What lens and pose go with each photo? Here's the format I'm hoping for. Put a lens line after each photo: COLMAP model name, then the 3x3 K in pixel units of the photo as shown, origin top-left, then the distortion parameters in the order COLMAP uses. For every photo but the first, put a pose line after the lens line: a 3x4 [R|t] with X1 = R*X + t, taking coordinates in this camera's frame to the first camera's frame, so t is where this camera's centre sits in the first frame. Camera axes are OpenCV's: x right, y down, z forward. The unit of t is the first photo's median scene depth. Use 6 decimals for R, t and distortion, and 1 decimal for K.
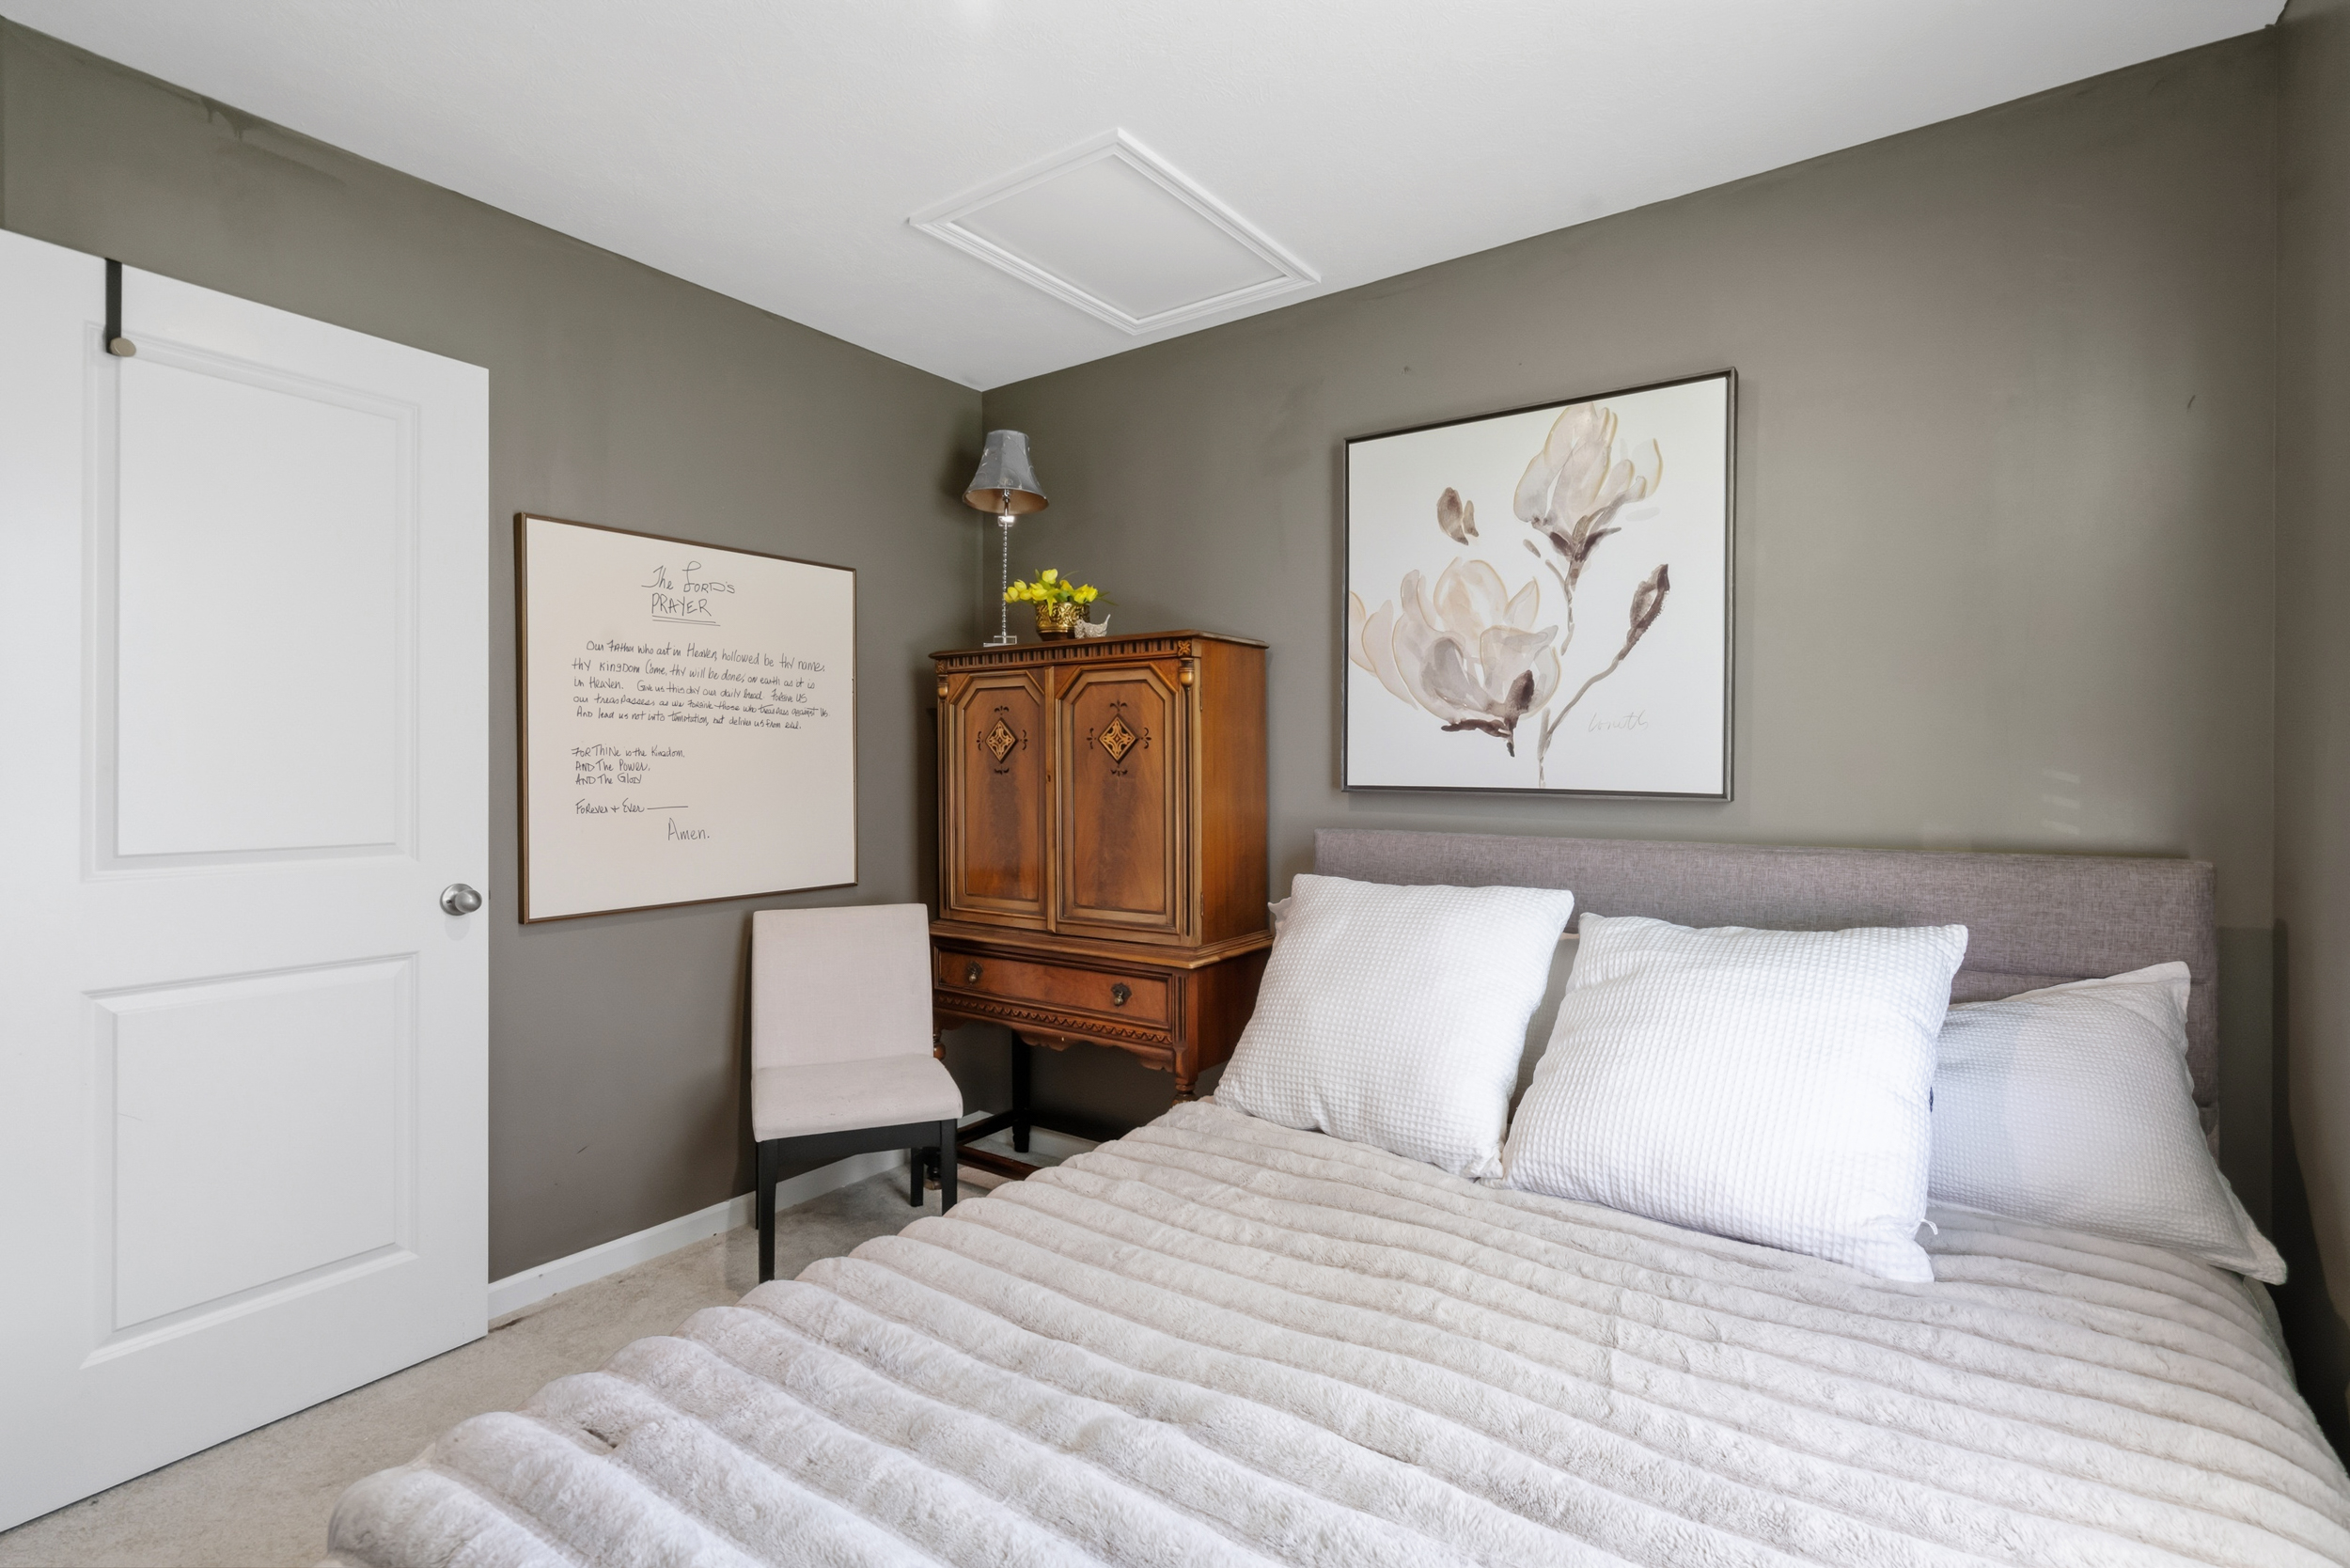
lens RADIAL K [[1107.3, 0, 1171.0], [0, 1107.3, 771.2], [0, 0, 1]] dist [-0.002358, 0.001332]
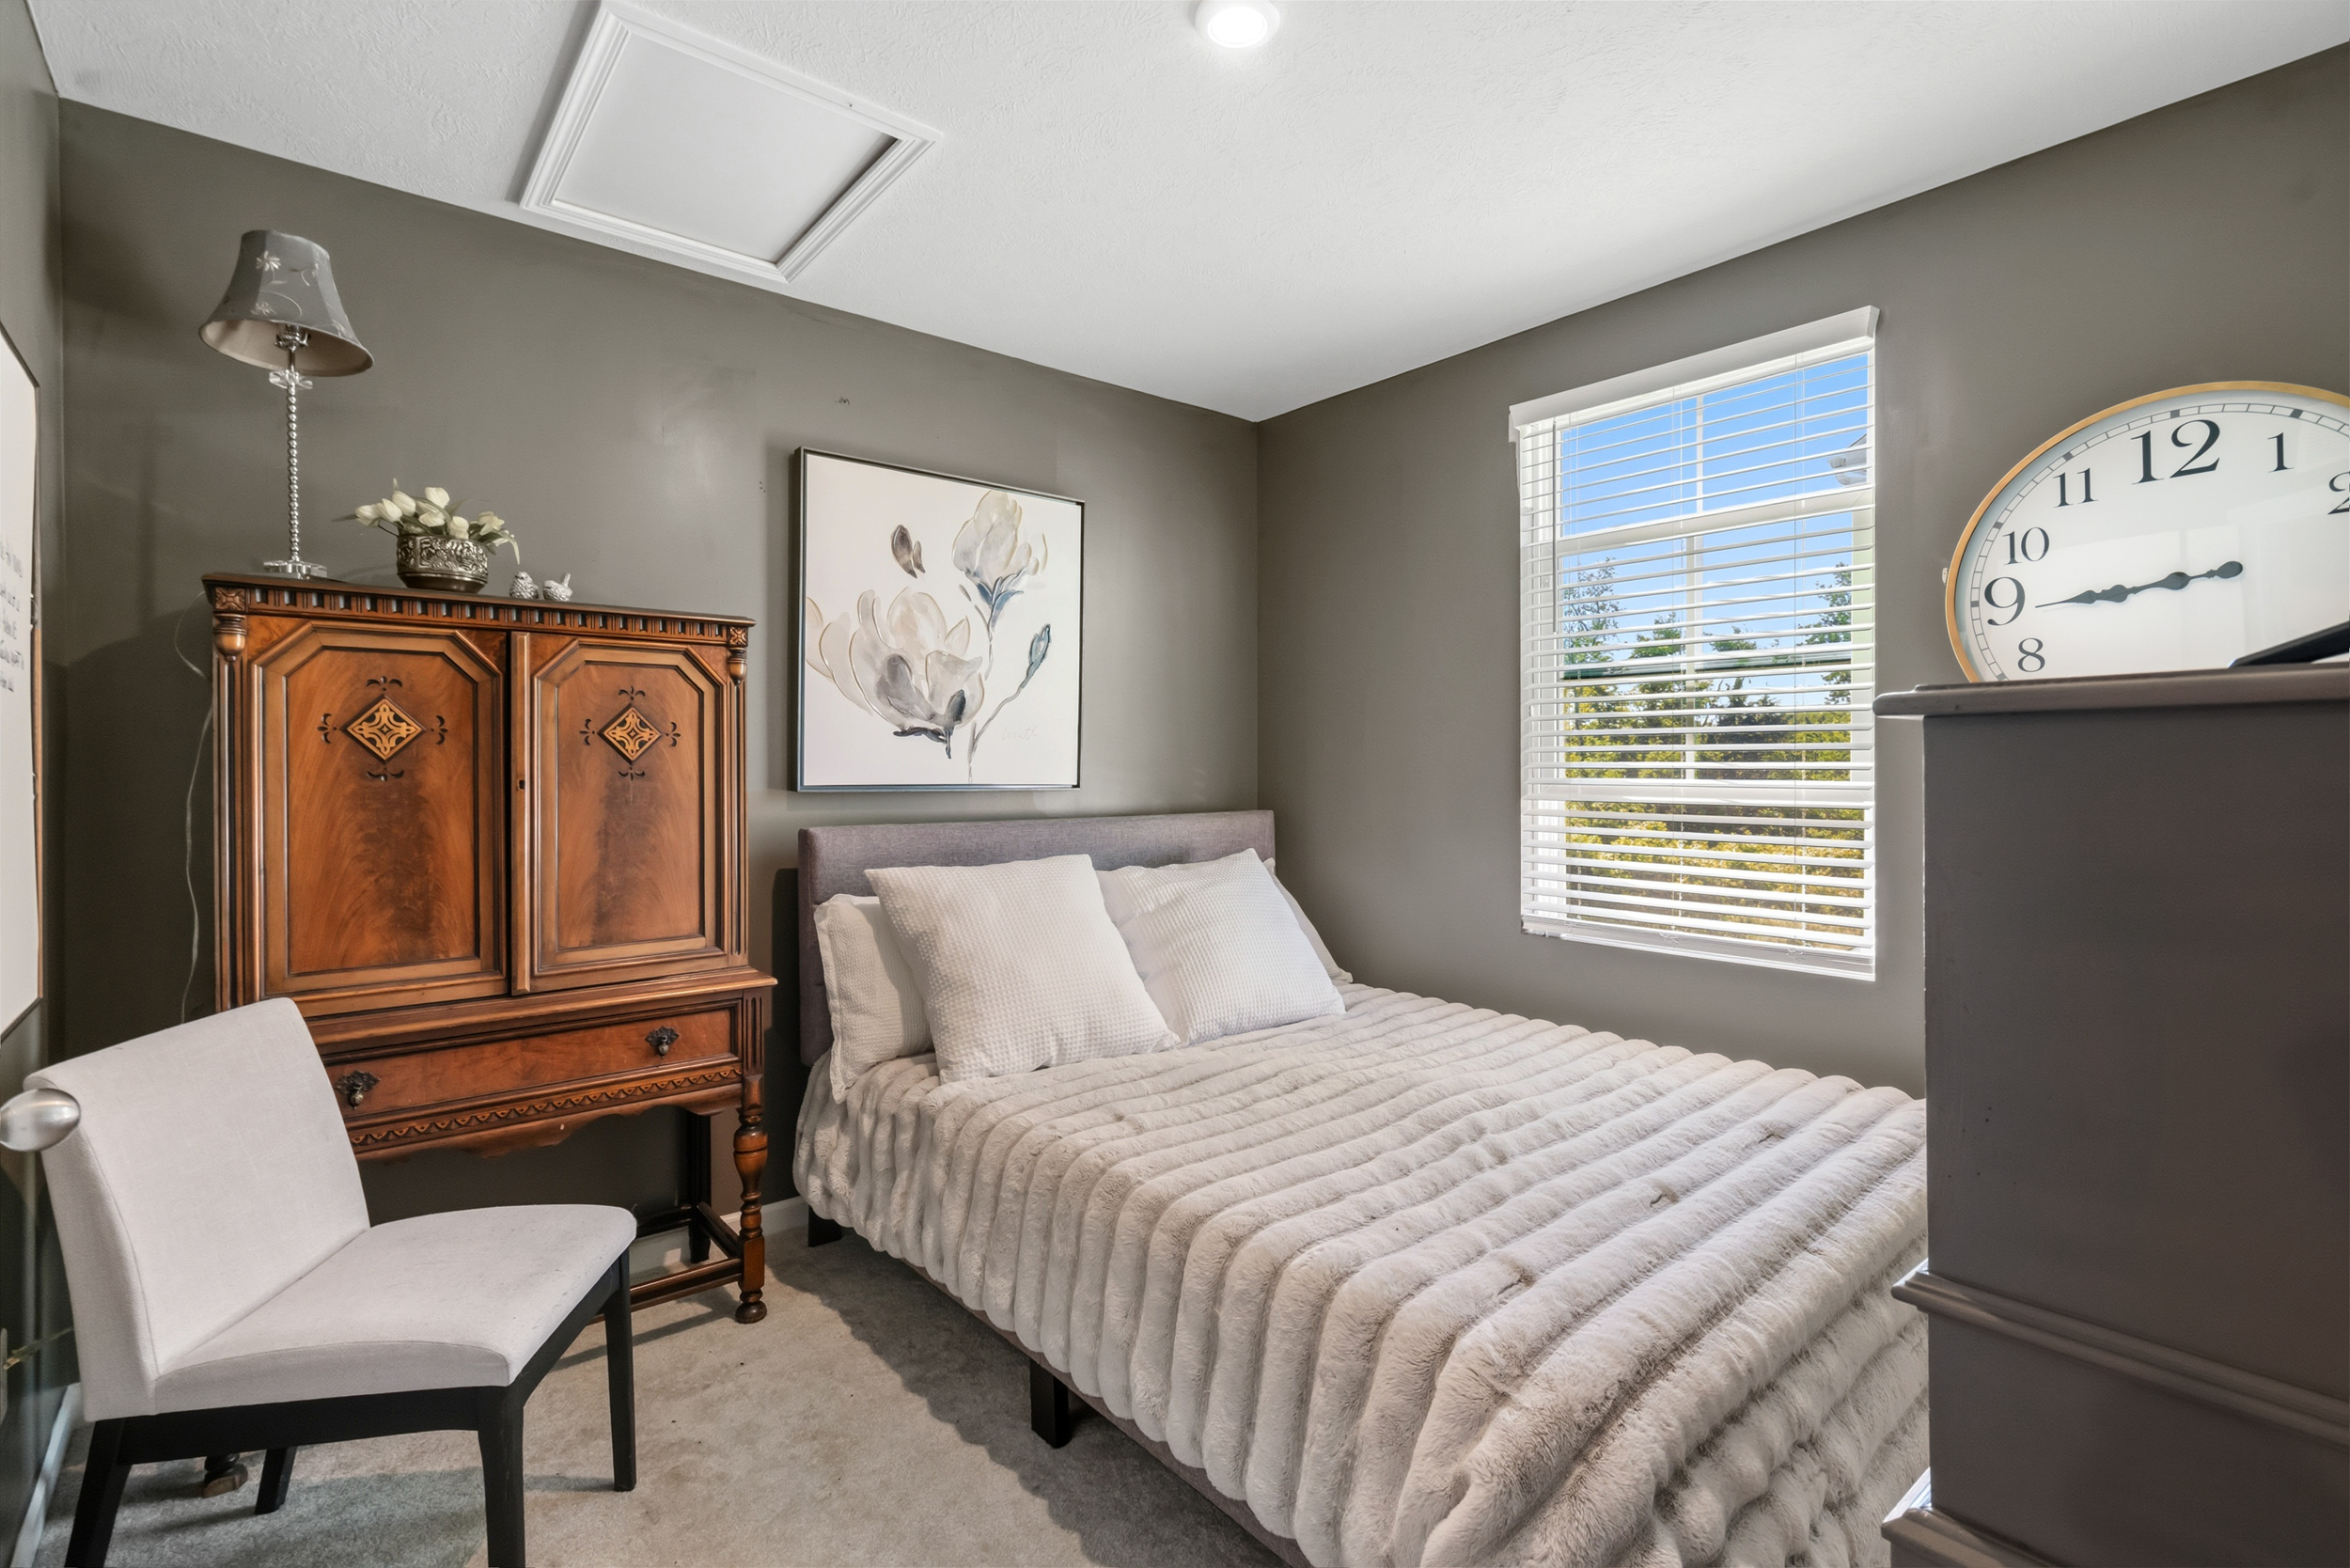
lens RADIAL K [[1076.4, 0, 1175.7], [0, 1076.4, 770.9], [0, 0, 1]] dist [-0.002560, 0.001278]
pose [[0.259009, -0.005671, 0.965858, -0.759662], [0.006362, 0.999971, 0.004165, -0.002905], [-0.965854, 0.005066, 0.259038, 0.435191]]
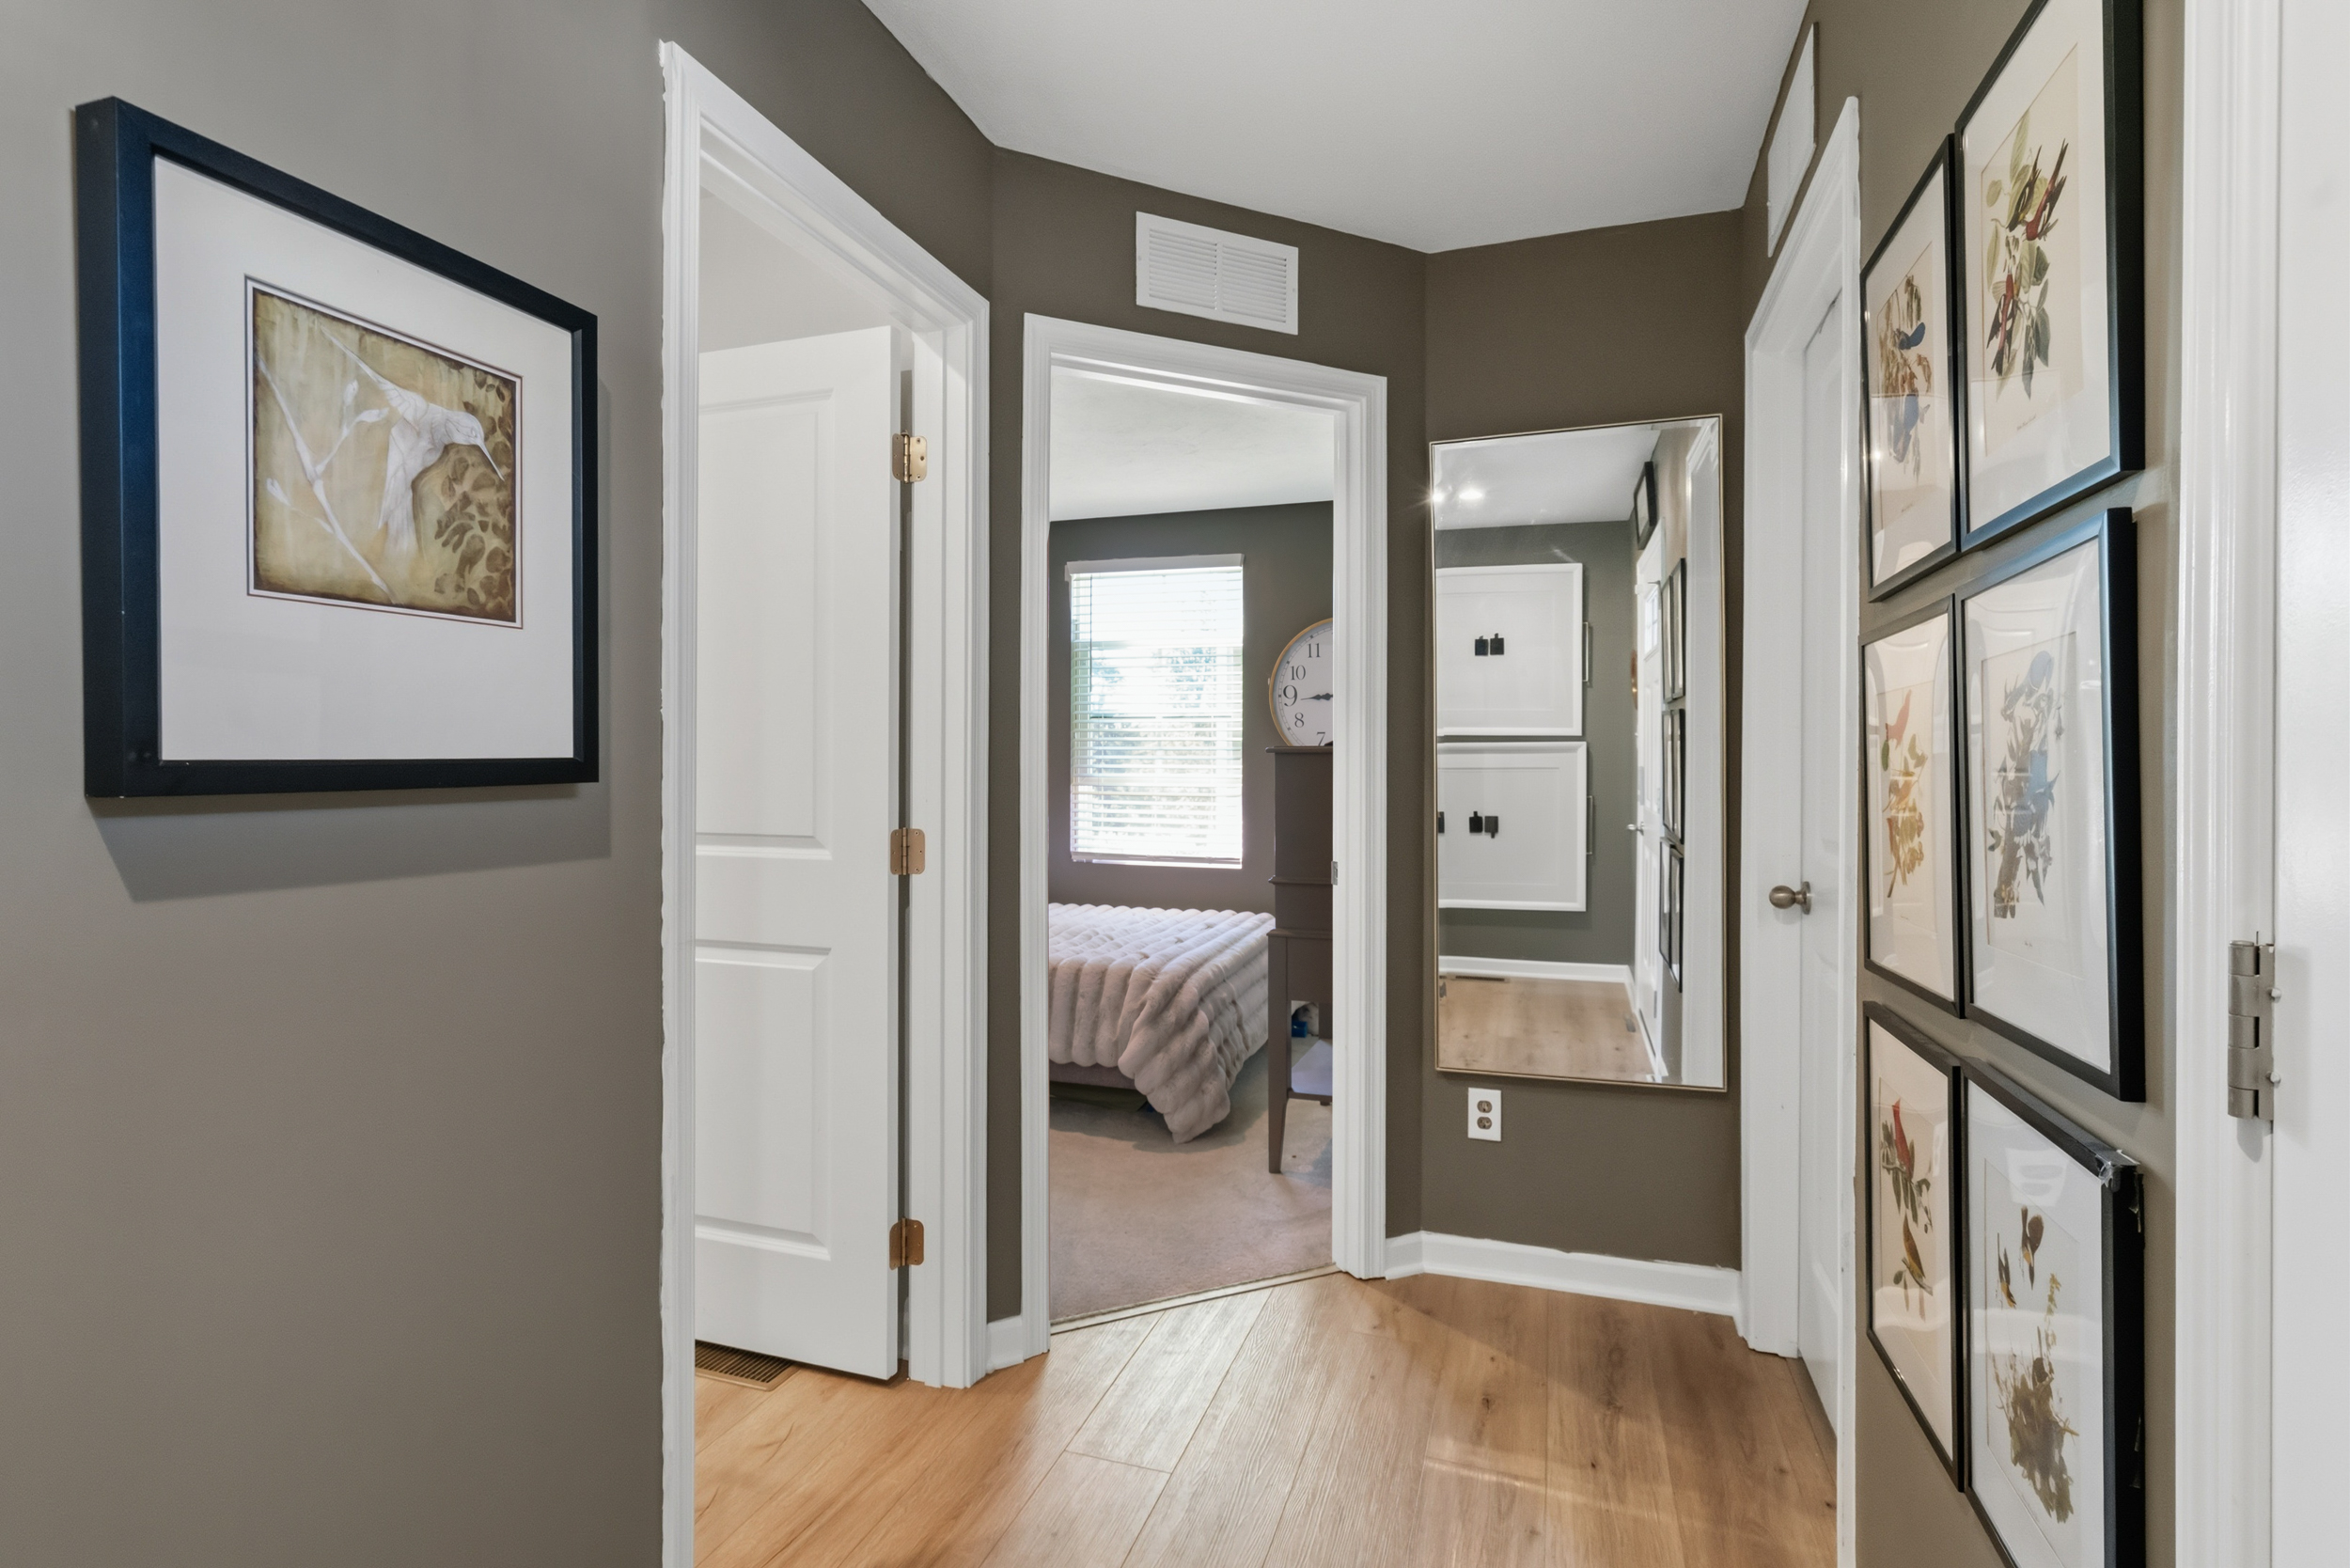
lens RADIAL K [[1107.3, 0, 1175.4], [0, 1107.3, 772.4], [0, 0, 1]] dist [-0.002358, 0.001332]
pose [[-0.280965, -0.005820, 0.959700, -1.990377], [0.002622, 0.999973, 0.006832, -0.003797], [-0.959714, 0.004436, -0.280943, 0.927779]]
